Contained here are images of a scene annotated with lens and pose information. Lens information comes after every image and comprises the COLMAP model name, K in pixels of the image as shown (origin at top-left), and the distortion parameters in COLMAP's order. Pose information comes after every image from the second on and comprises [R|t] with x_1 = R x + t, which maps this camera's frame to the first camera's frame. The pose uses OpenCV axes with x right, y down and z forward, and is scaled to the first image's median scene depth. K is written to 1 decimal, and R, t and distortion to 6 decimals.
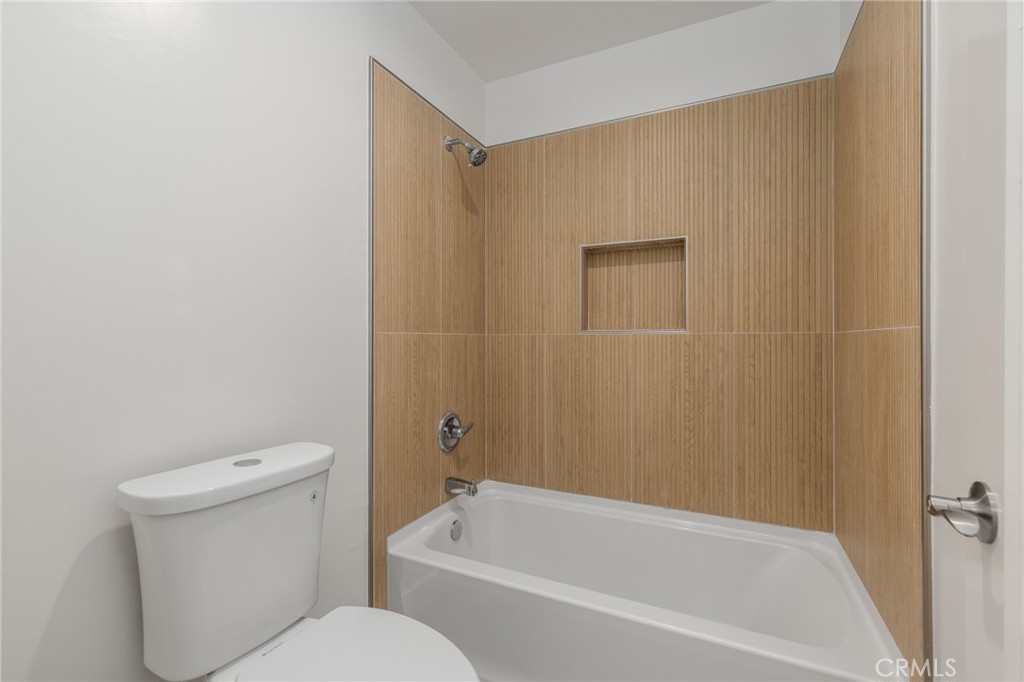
lens RADIAL K [[445.6, 0, 512.8], [0, 445.6, 341.2], [0, 0, 1]] dist [0.002845, 0.001693]
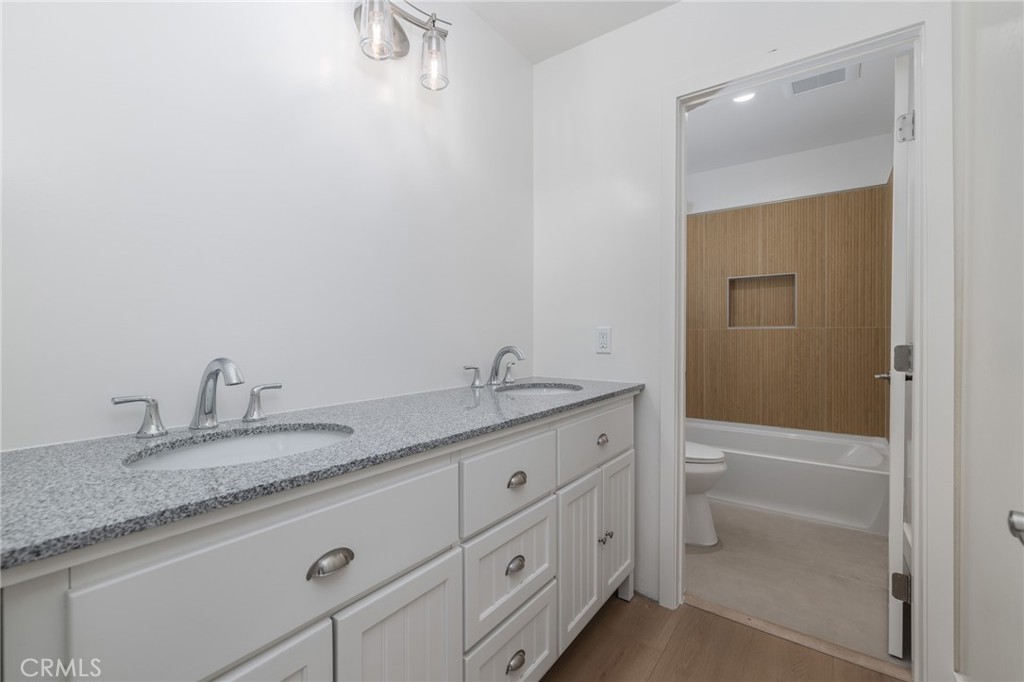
lens RADIAL K [[445.6, 0, 510.5], [0, 445.6, 339.4], [0, 0, 1]] dist [0.002845, 0.001693]
pose [[0.985190, -0.000551, -0.171468, -0.402749], [0.001535, 0.999983, 0.005606, 0.014250], [0.171462, -0.005787, 0.985174, -0.896204]]
